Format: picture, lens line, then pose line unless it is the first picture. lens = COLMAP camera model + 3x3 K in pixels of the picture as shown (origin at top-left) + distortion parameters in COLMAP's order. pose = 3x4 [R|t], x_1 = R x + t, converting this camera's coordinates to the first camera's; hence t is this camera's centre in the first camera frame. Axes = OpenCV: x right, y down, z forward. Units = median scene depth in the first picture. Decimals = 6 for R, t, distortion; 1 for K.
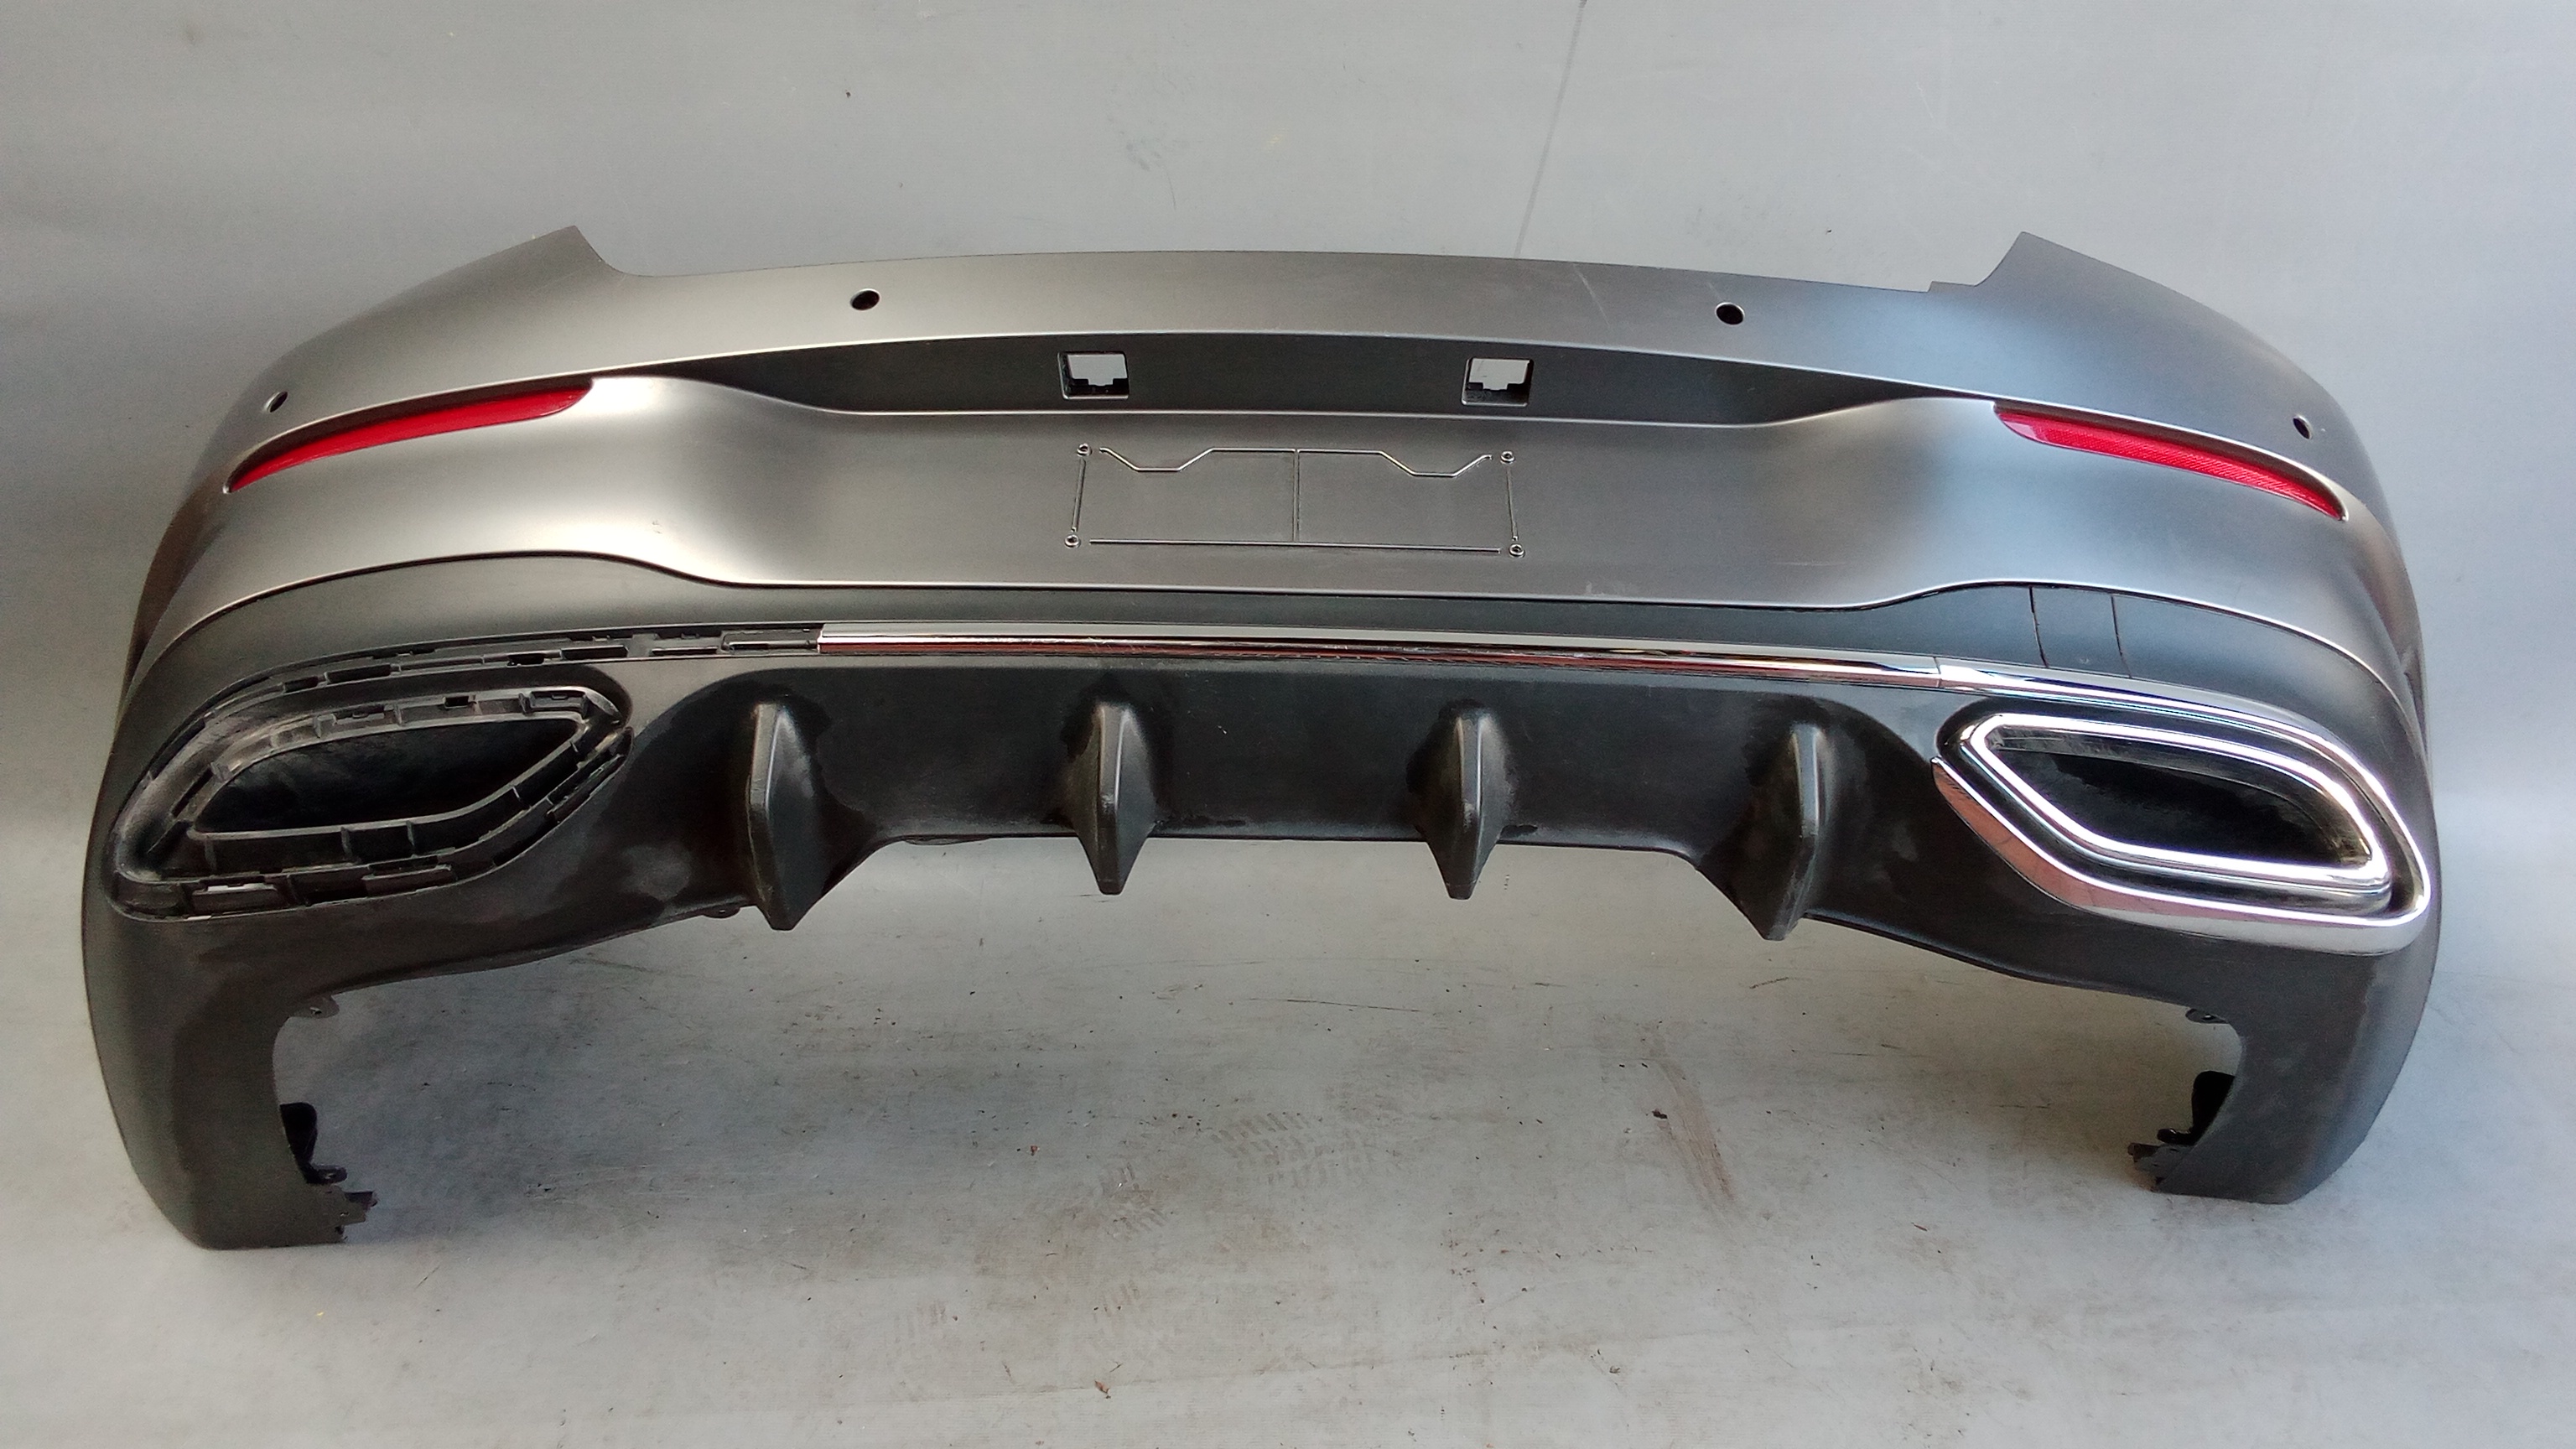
lens RADIAL K [[1989.2, 0, 1313.6], [0, 1989.2, 700.5], [0, 0, 1]] dist [0.037527, -0.068764]
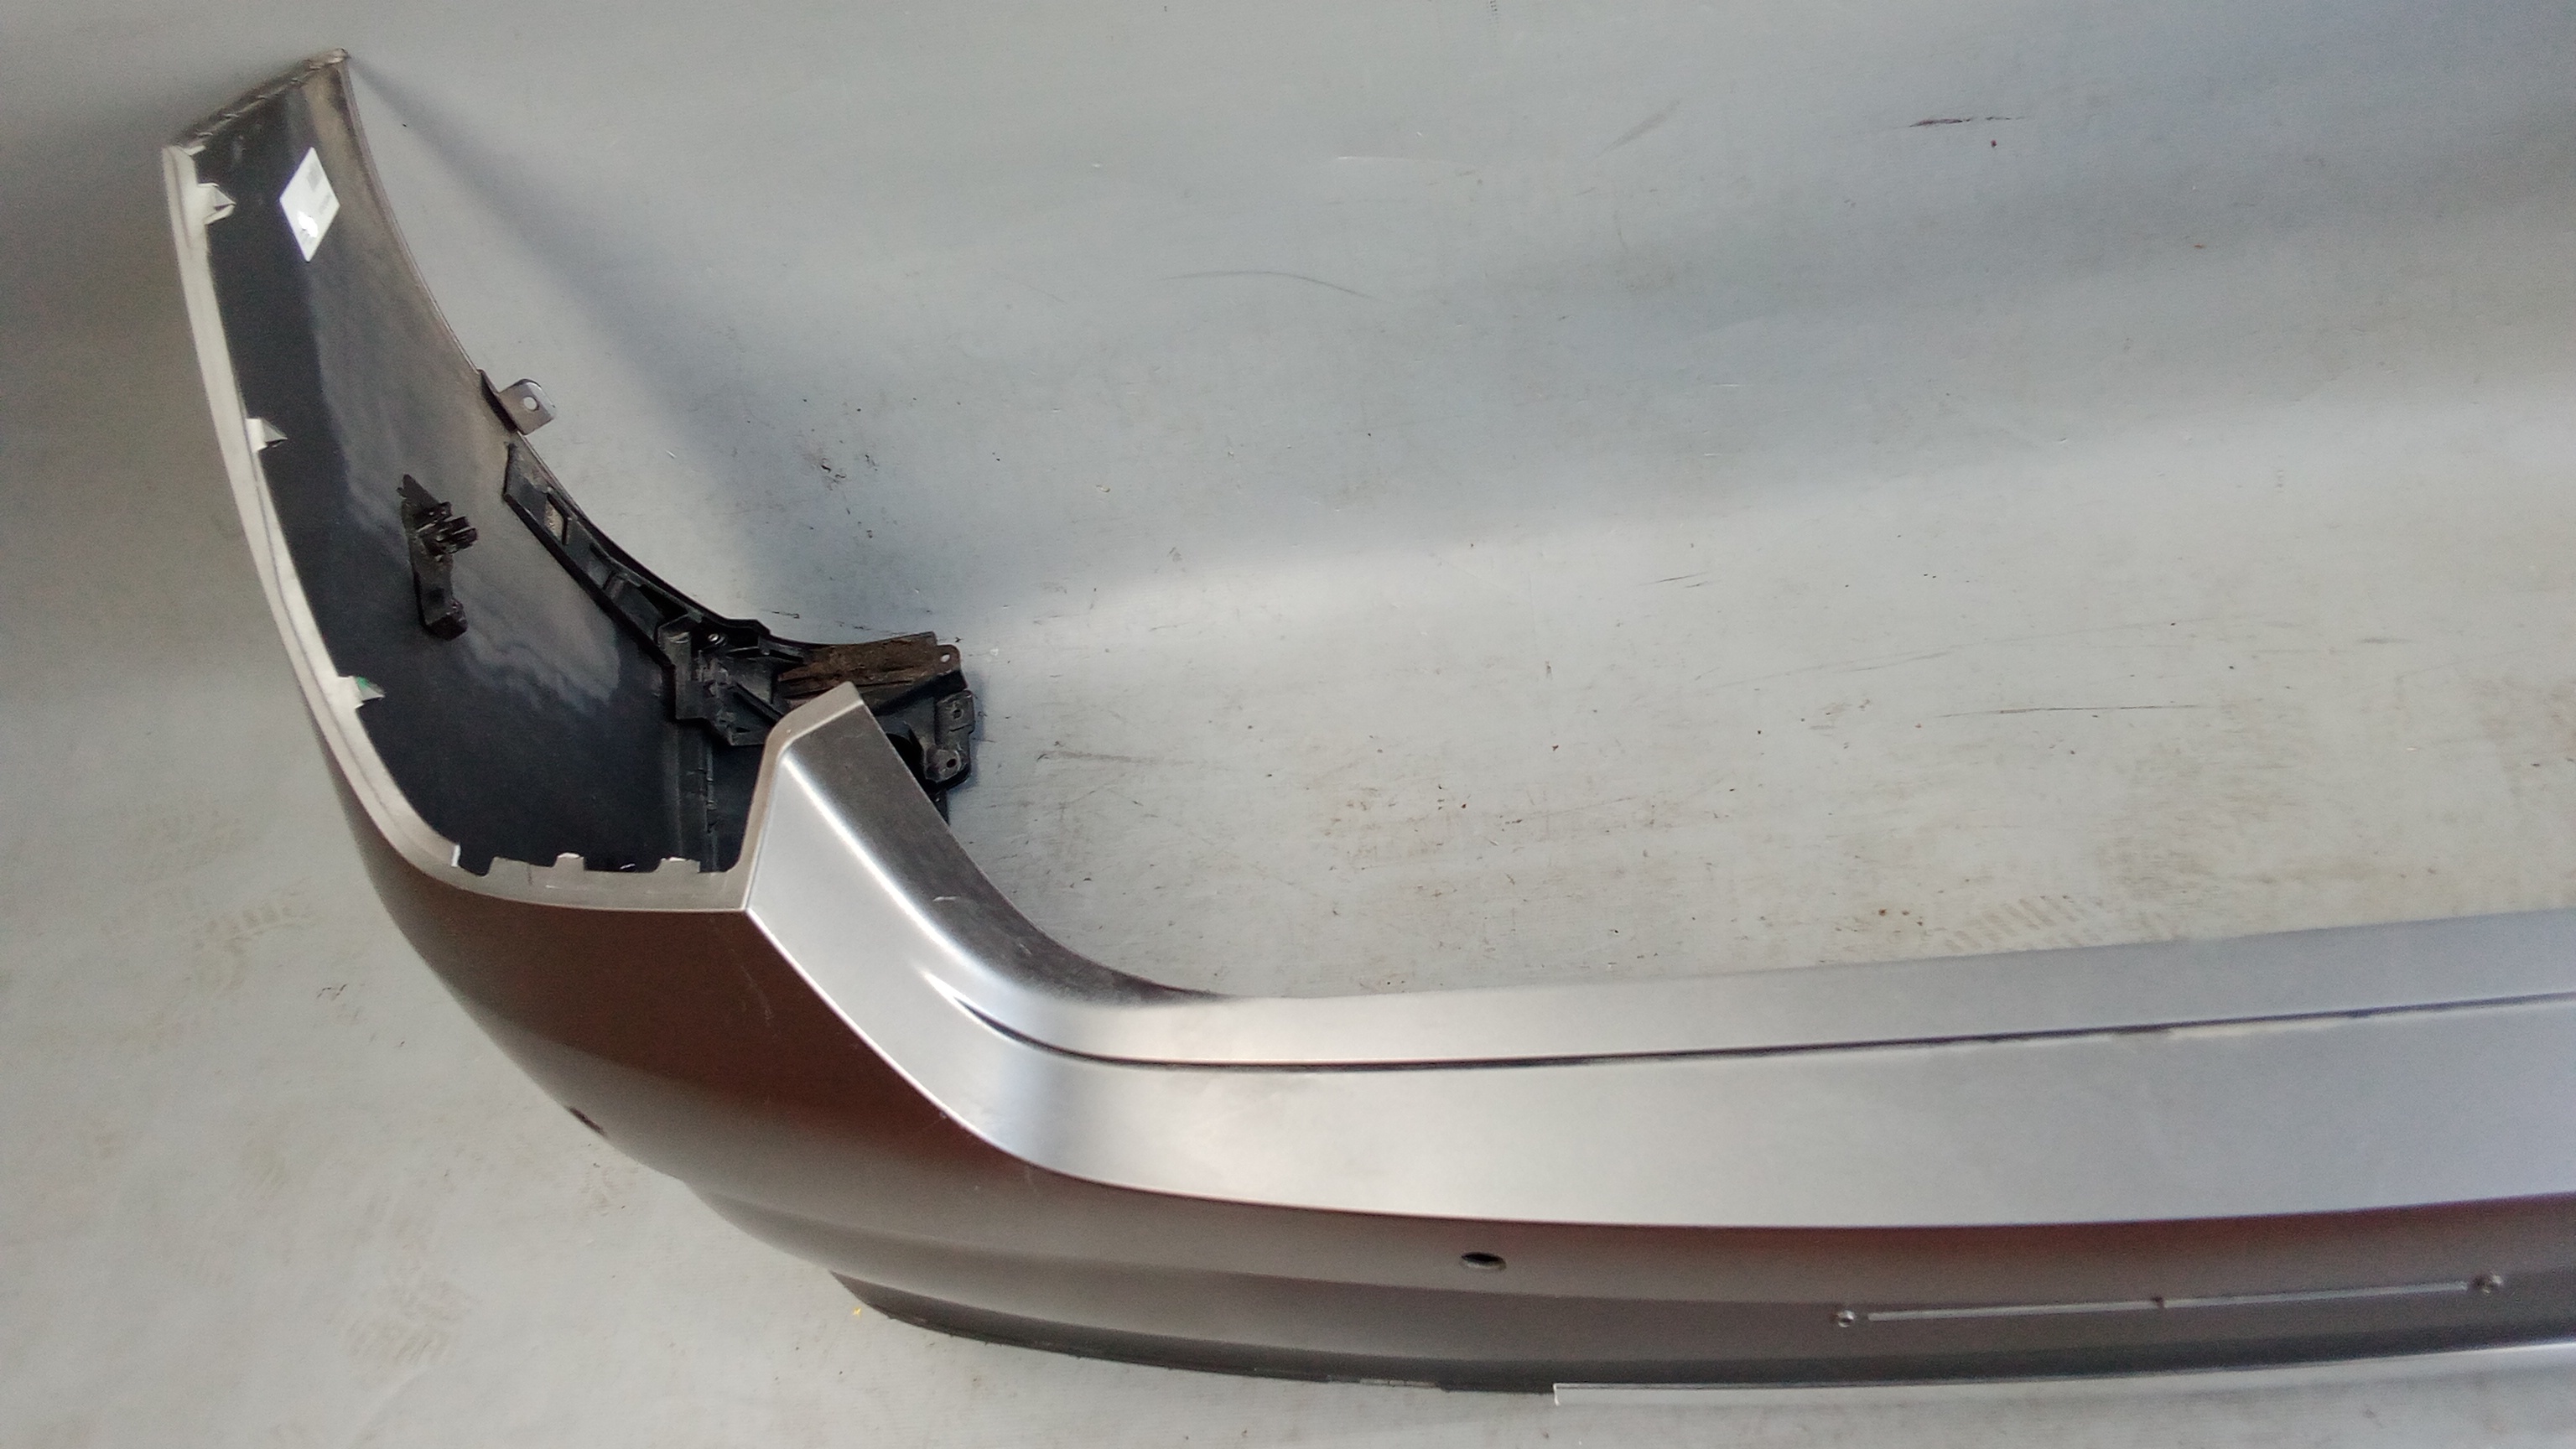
lens RADIAL K [[1989.2, 0, 1304.2], [0, 1989.2, 714.8], [0, 0, 1]] dist [0.037527, -0.068764]
pose [[0.975355, -0.112316, -0.189913, -0.143546], [0.165826, 0.940946, 0.295165, -0.120094], [0.145546, -0.319383, 0.936382, 0.348864]]
